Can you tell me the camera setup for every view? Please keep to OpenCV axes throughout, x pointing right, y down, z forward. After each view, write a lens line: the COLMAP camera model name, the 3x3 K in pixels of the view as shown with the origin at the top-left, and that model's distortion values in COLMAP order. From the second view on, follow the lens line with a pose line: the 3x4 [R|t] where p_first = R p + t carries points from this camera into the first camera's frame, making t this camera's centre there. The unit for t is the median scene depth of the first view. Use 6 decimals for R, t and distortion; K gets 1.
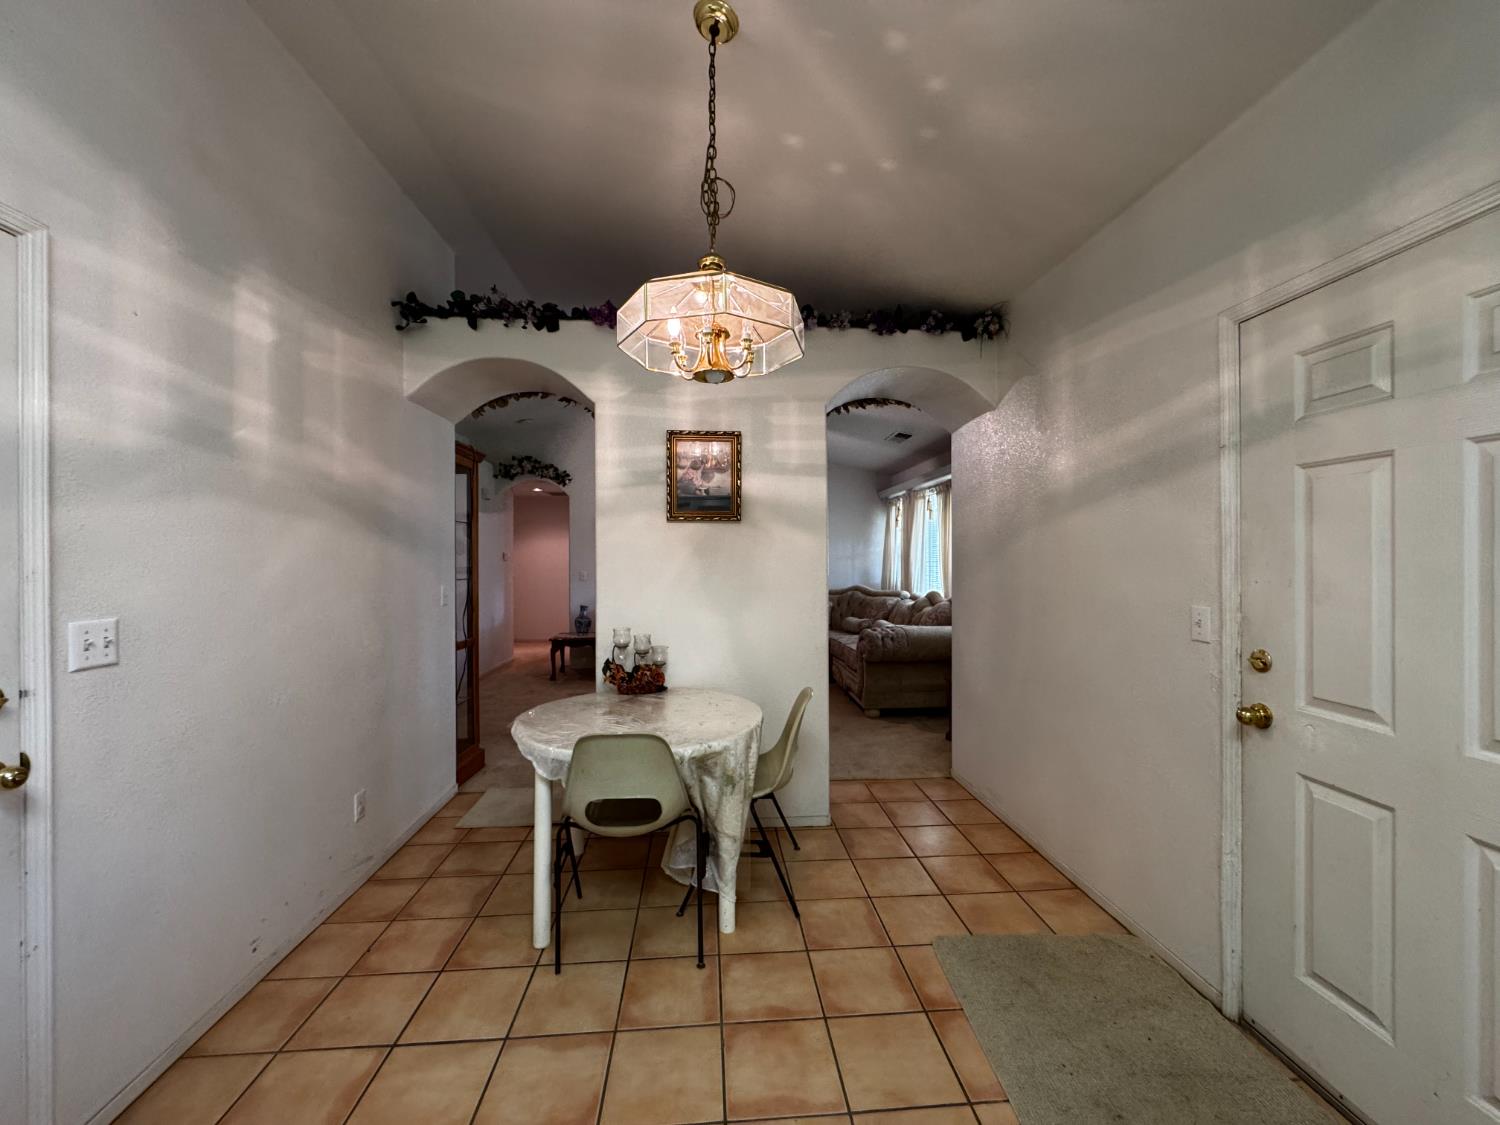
lens RADIAL K [[597.9, 0, 751.0], [0, 597.9, 558.3], [0, 0, 1]] dist [-0.004890, 0.000927]
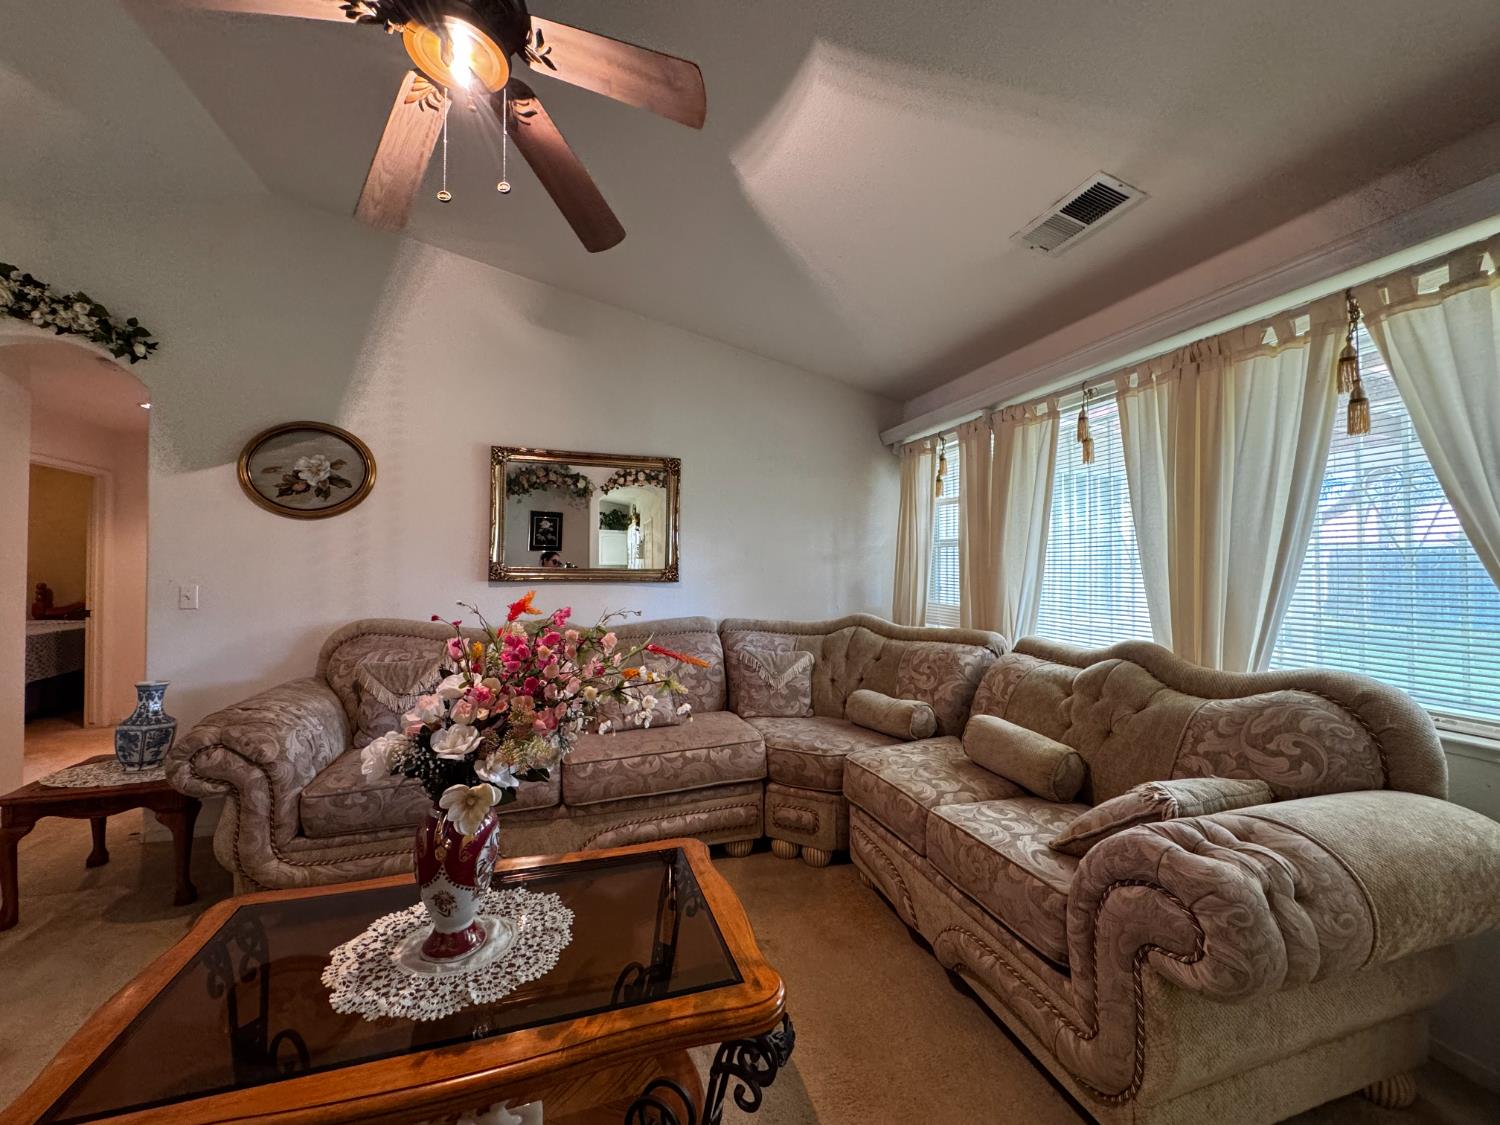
lens RADIAL K [[597.9, 0, 749.5], [0, 597.9, 560.8], [0, 0, 1]] dist [-0.004890, 0.000927]
pose [[0.974185, 0.009284, 0.225561, -0.015456], [-0.007564, 0.999935, -0.008488, 0.006568], [-0.225625, 0.006563, 0.974192, 0.551632]]
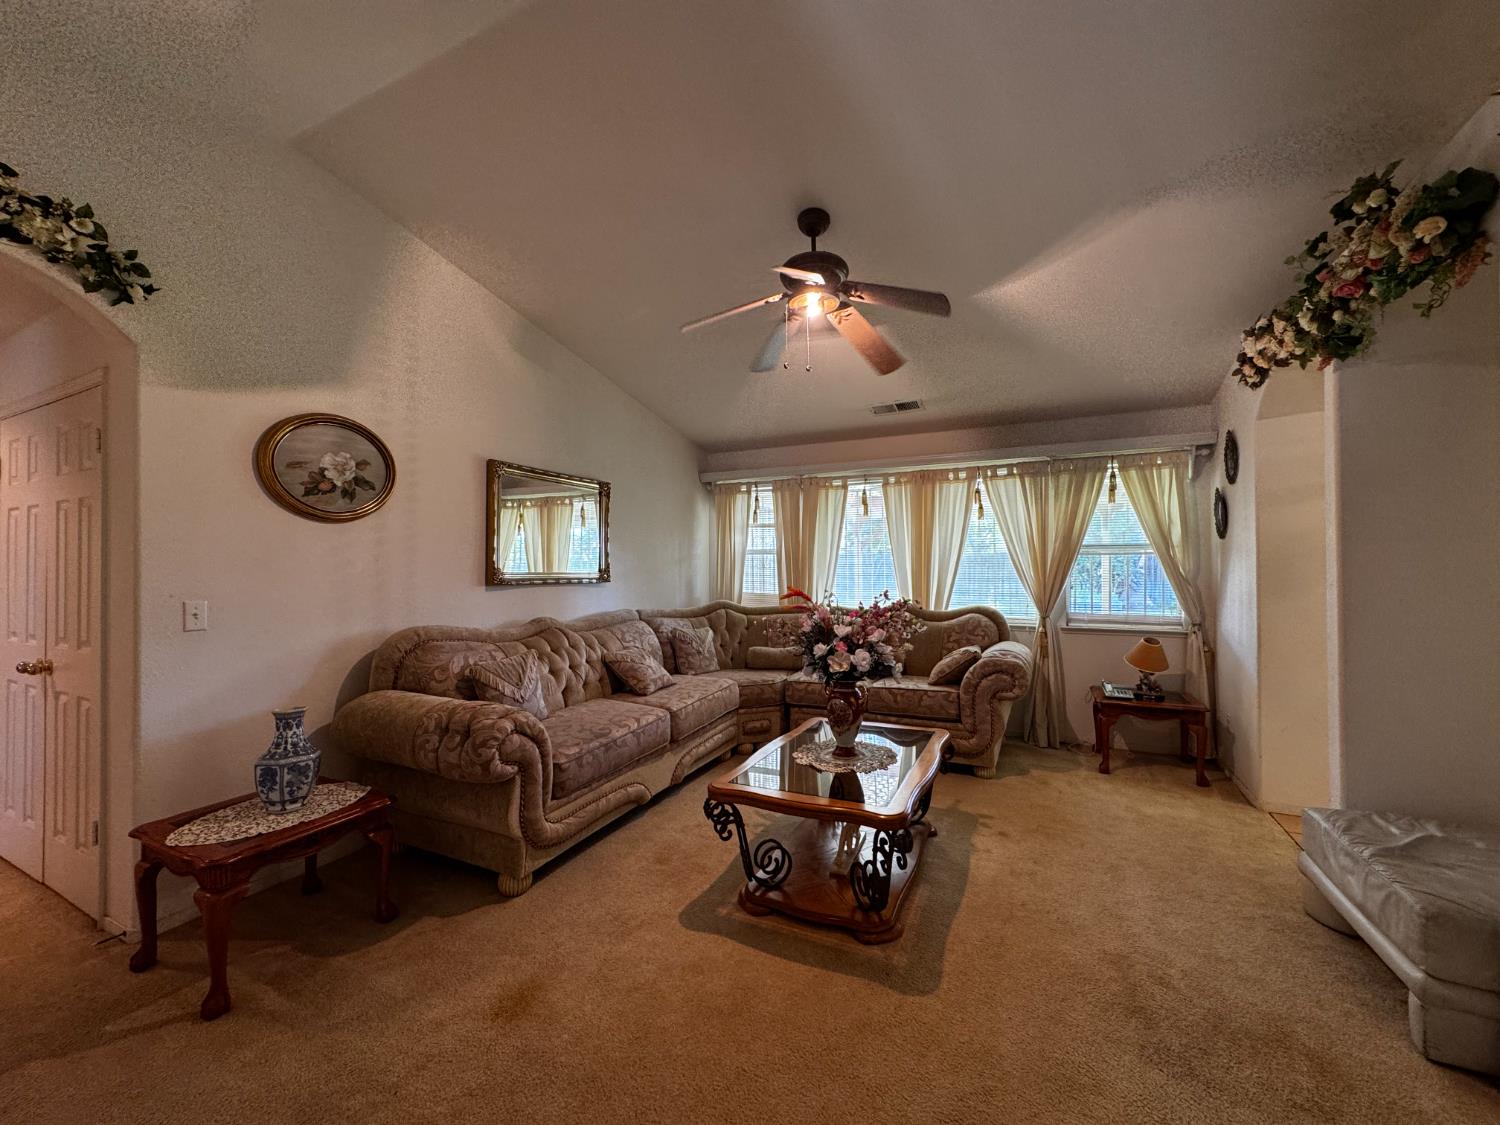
lens RADIAL K [[597.9, 0, 751.2], [0, 597.9, 559.2], [0, 0, 1]] dist [-0.004890, 0.000927]
pose [[0.510972, 0.010356, 0.859535, -0.406640], [-0.000291, 0.999929, -0.011874, 0.003870], [-0.859597, 0.005817, 0.510939, 0.606588]]
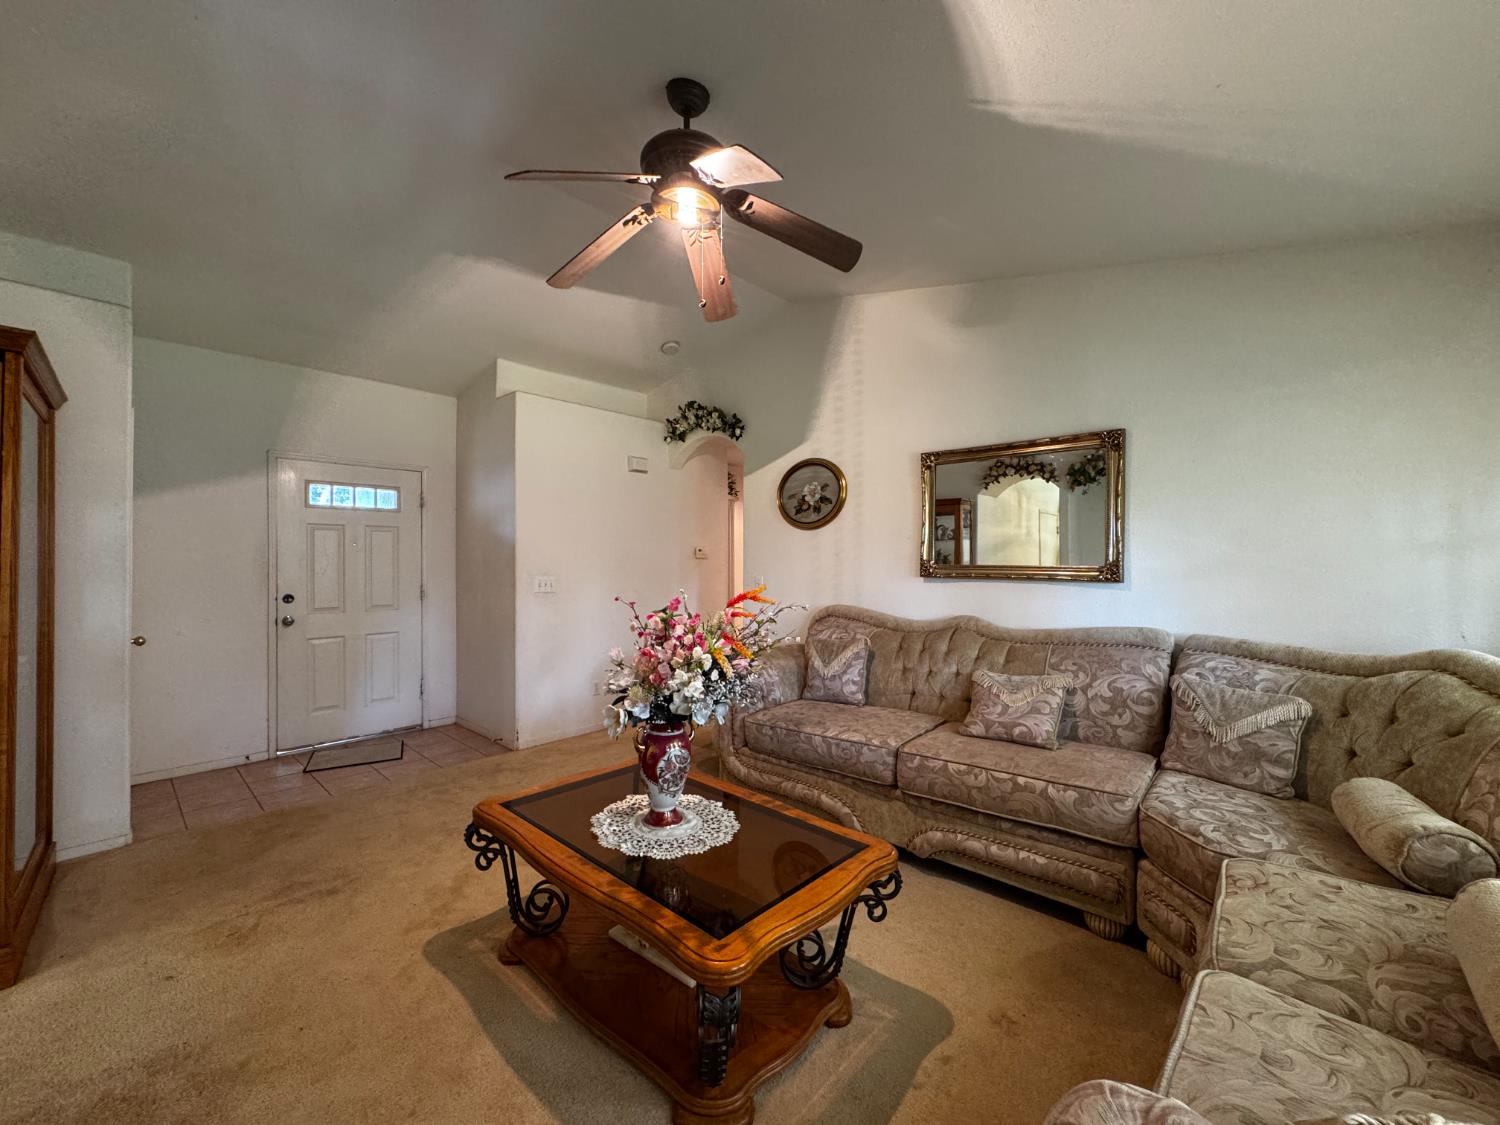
lens RADIAL K [[597.9, 0, 751.7], [0, 597.9, 559.0], [0, 0, 1]] dist [-0.004890, 0.000927]
pose [[0.677731, 0.000075, -0.735310, 0.160980], [0.002058, 0.999996, 0.001999, 0.003353], [0.735307, -0.002868, 0.677728, 0.595002]]
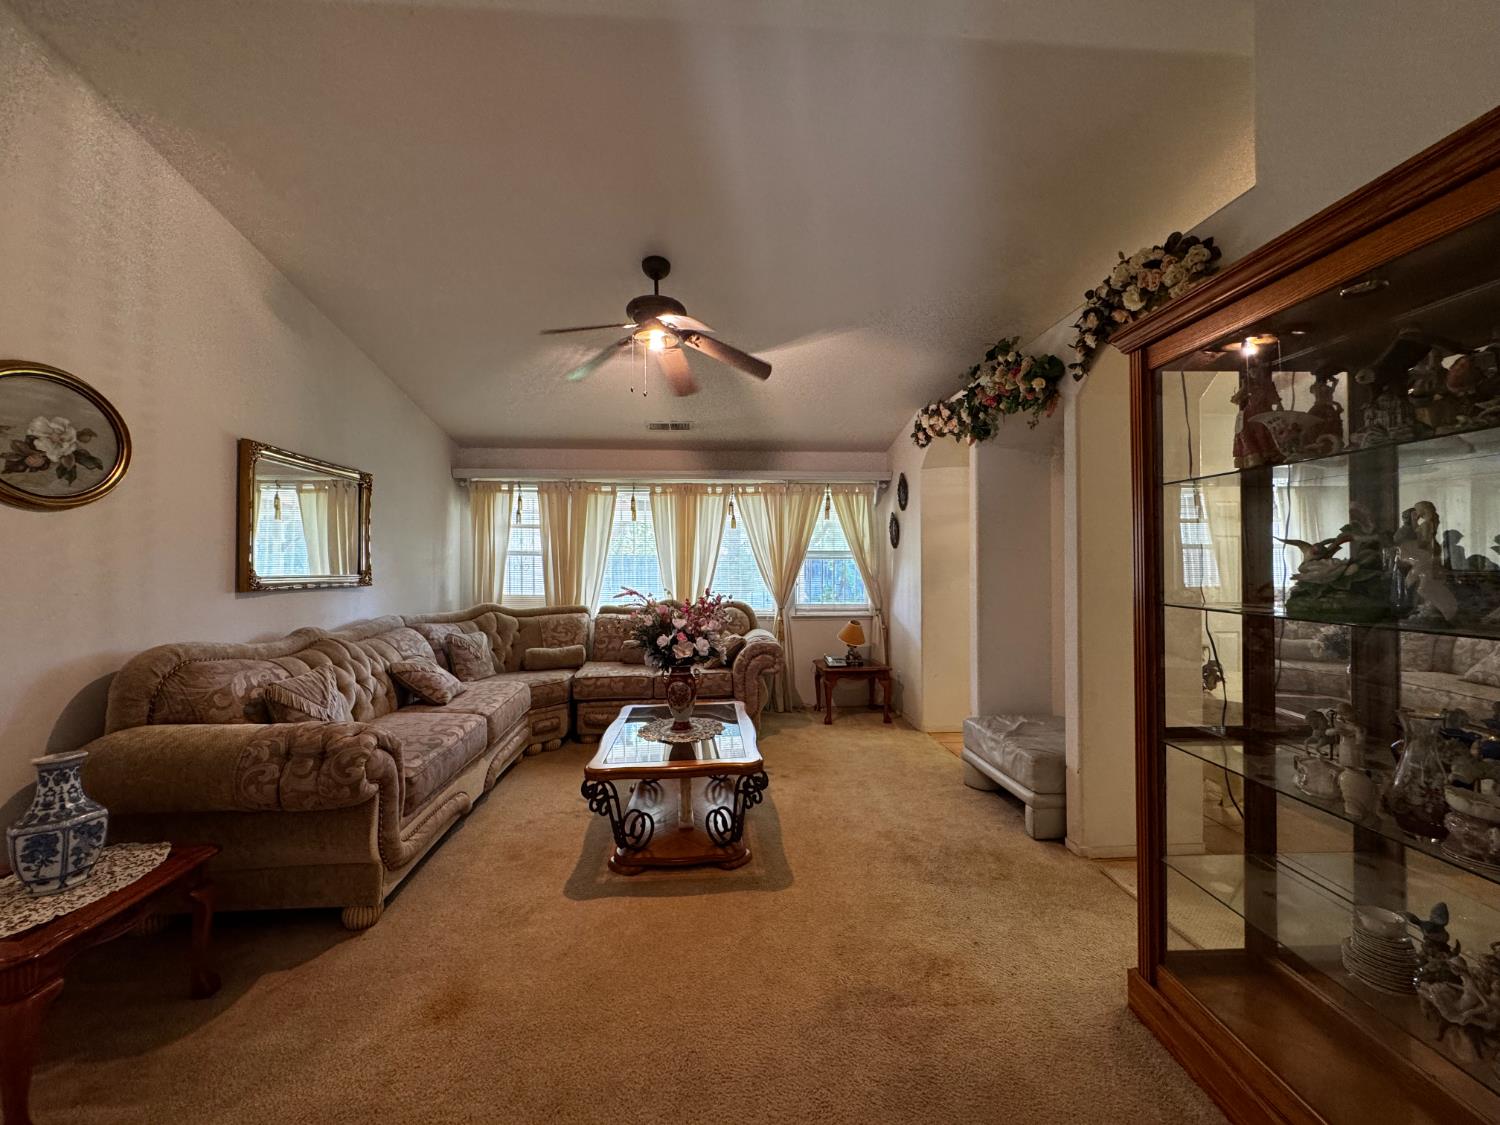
lens RADIAL K [[597.9, 0, 751.3], [0, 597.9, 559.1], [0, 0, 1]] dist [-0.004890, 0.000927]
pose [[0.010244, 0.012923, 0.999864, -0.492560], [-0.000240, 0.999916, -0.012921, 0.002789], [-0.999947, -0.000108, 0.010247, 0.690611]]
